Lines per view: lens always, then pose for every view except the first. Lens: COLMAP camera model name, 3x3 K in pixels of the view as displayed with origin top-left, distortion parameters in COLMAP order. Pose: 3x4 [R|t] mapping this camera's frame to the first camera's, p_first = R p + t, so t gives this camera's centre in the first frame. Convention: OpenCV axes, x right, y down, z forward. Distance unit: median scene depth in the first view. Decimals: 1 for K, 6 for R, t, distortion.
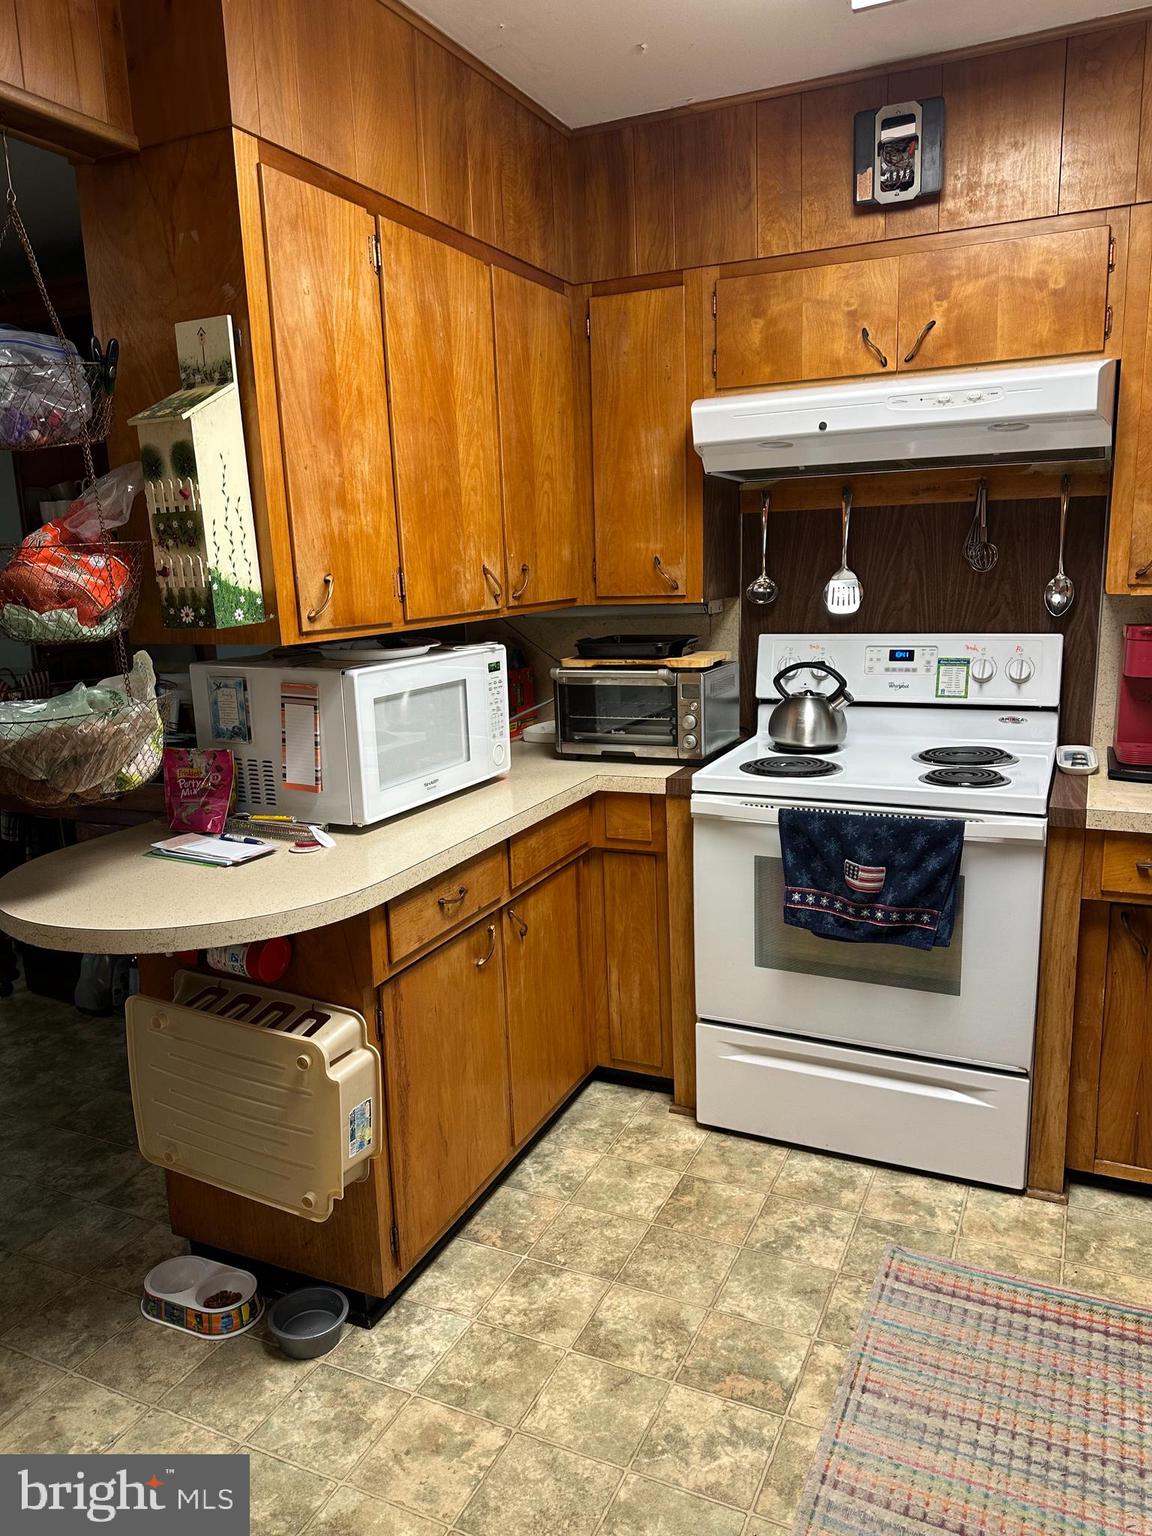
lens RADIAL K [[1086.4, 0, 578.6], [0, 1086.4, 773.3], [0, 0, 1]] dist [-0.004124, -0.000882]
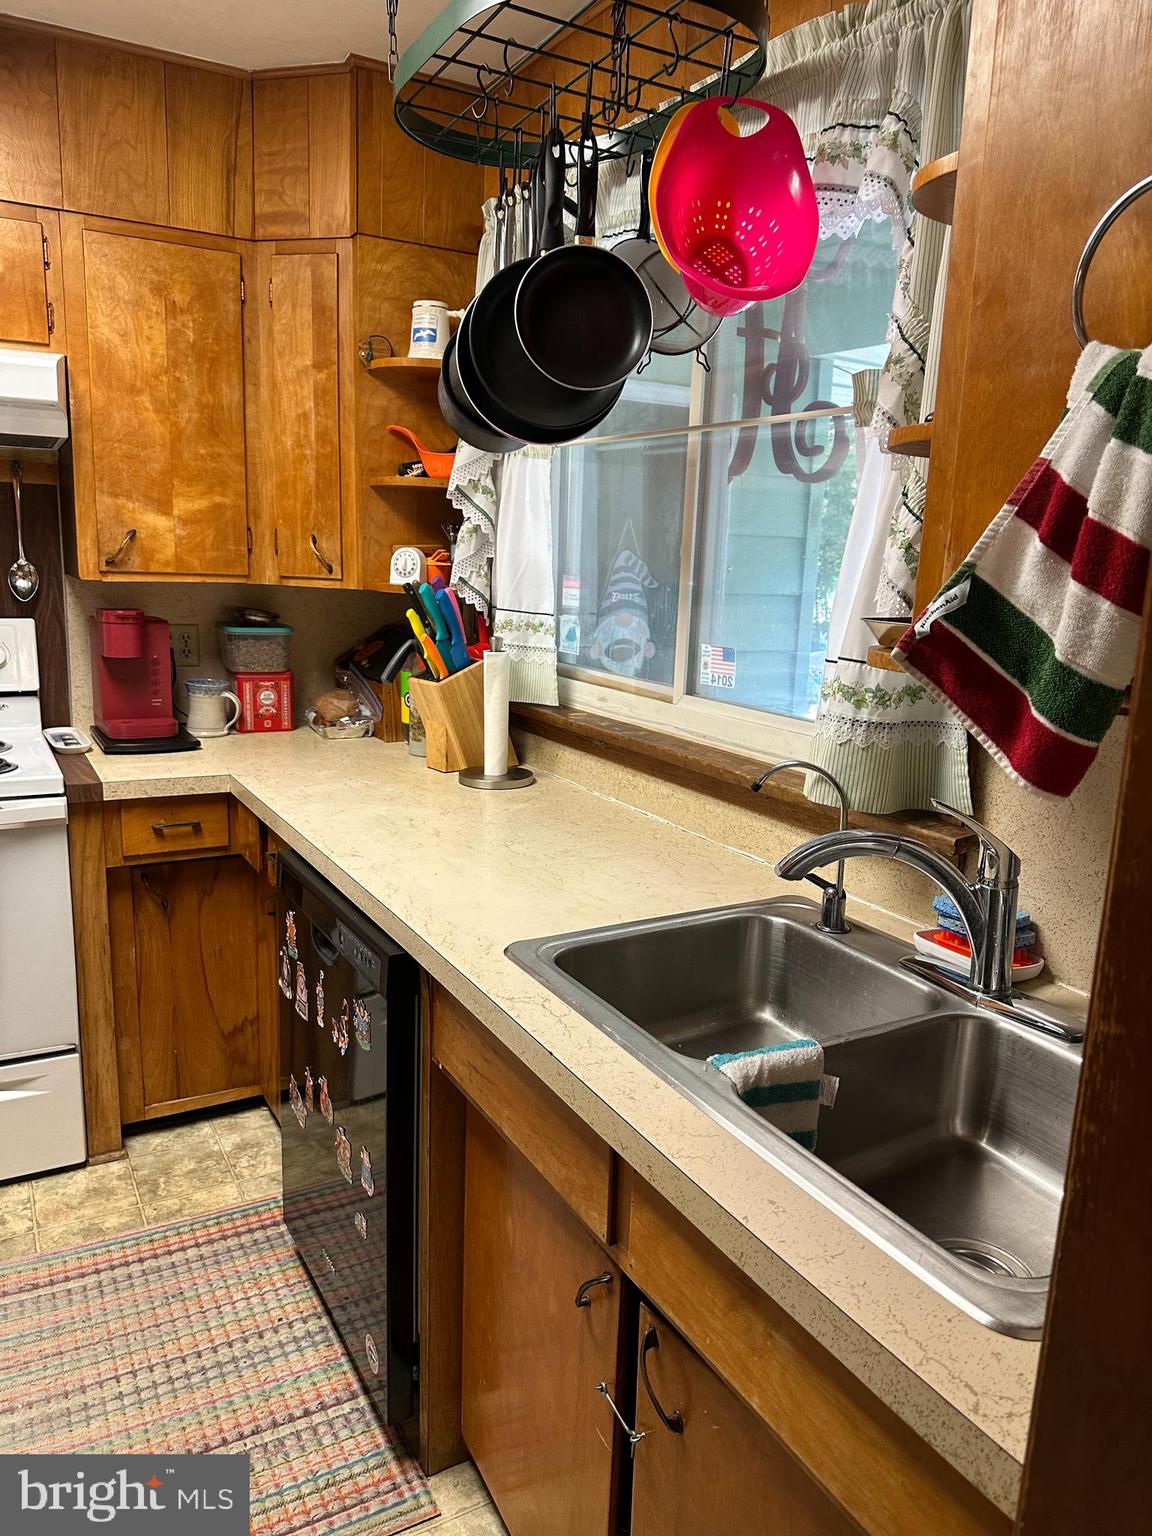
lens RADIAL K [[1086.4, 0, 571.8], [0, 1086.4, 765.0], [0, 0, 1]] dist [-0.004124, -0.000882]
pose [[0.589205, -0.111275, 0.800284, -0.101888], [0.110522, 0.992261, 0.056597, 0.006515], [-0.800389, 0.055101, 0.596944, 0.001920]]
